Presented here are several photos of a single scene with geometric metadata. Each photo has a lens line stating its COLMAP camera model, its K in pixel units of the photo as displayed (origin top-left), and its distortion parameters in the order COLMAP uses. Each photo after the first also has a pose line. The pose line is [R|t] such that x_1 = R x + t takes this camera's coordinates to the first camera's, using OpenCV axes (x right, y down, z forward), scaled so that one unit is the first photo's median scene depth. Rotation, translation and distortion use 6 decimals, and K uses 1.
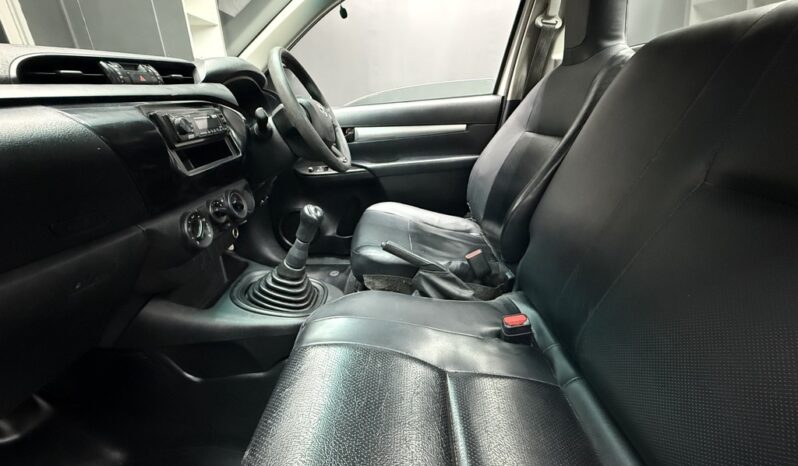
lens RADIAL K [[308.7, 0, 398.0], [0, 308.7, 241.7], [0, 0, 1]] dist [-0.001587, -0.000042]
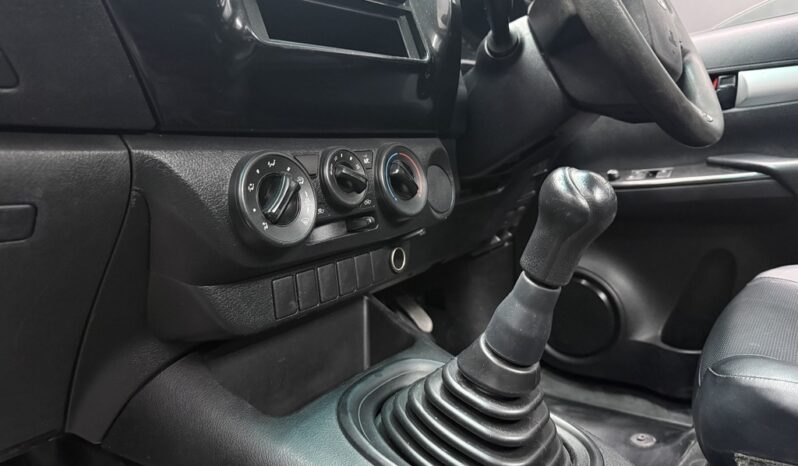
lens RADIAL K [[560.9, 0, 399.7], [0, 560.9, 245.9], [0, 0, 1]] dist [-0.009761, -0.003905]
pose [[0.791062, 0.048410, -0.609818, -0.054529], [-0.191478, 0.966366, -0.171674, 0.075061], [0.580997, 0.252571, 0.773725, 0.366219]]
